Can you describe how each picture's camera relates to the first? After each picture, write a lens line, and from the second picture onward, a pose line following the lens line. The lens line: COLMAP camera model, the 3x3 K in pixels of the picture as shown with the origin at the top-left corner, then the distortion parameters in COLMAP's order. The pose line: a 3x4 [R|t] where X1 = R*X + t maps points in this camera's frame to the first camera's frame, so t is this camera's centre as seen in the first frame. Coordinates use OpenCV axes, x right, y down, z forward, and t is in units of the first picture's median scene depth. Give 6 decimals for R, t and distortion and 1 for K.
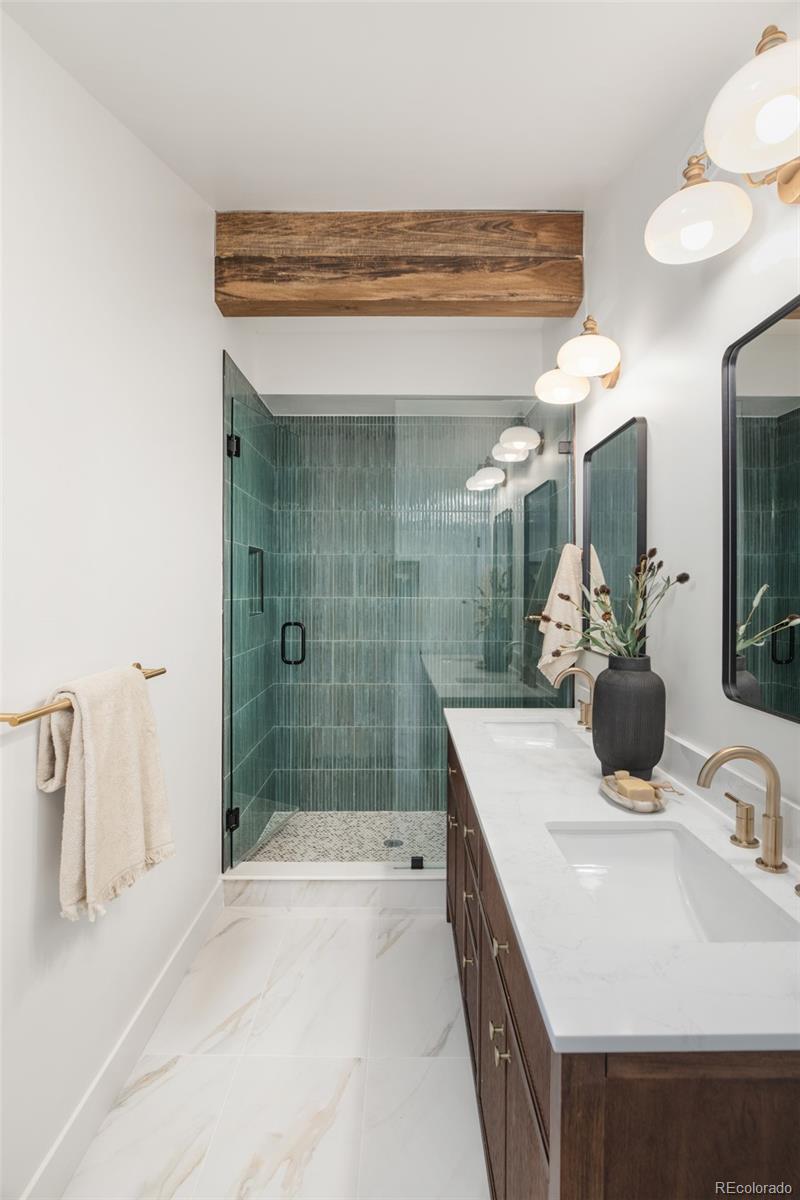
lens RADIAL K [[619.0, 0, 403.0], [0, 619.0, 592.6], [0, 0, 1]] dist [-0.001717, -0.000103]
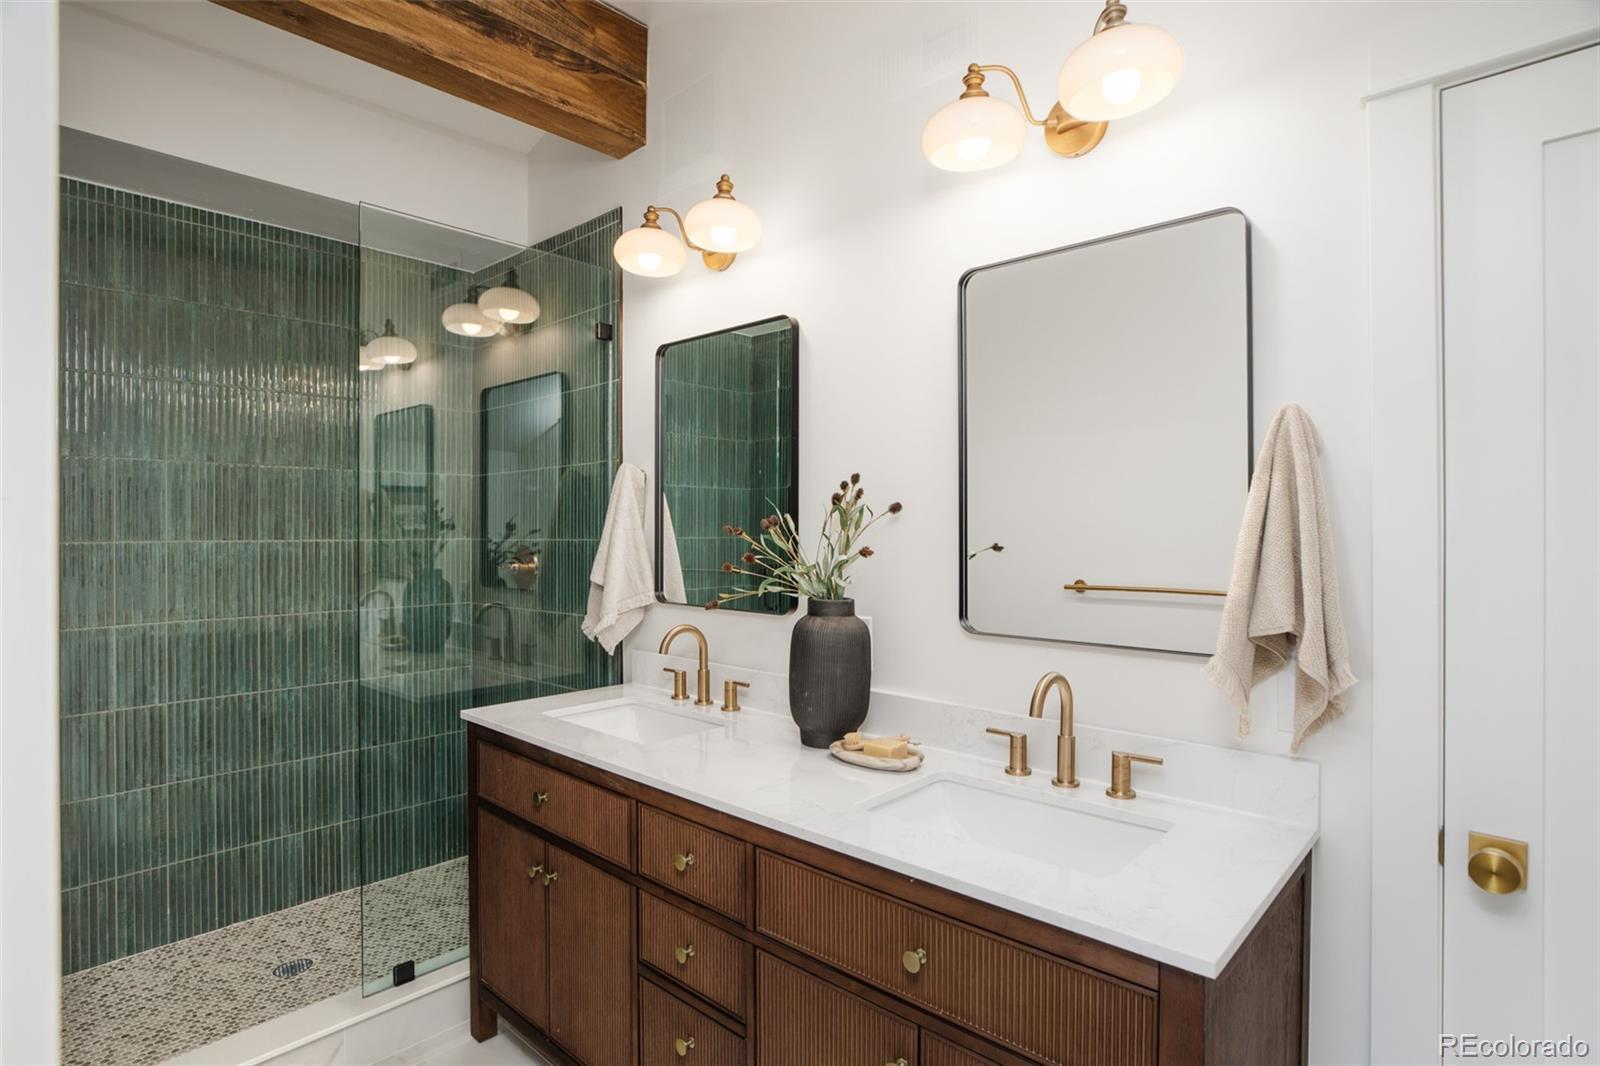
lens RADIAL K [[826.9, 0, 800.0], [0, 826.9, 533.0], [0, 0, 1]] dist [0.004835, 0.001724]
pose [[0.688766, -0.010163, 0.724913, -0.309667], [0.010475, 0.999937, 0.004067, 0.004179], [-0.724908, 0.004792, 0.688829, 0.158551]]
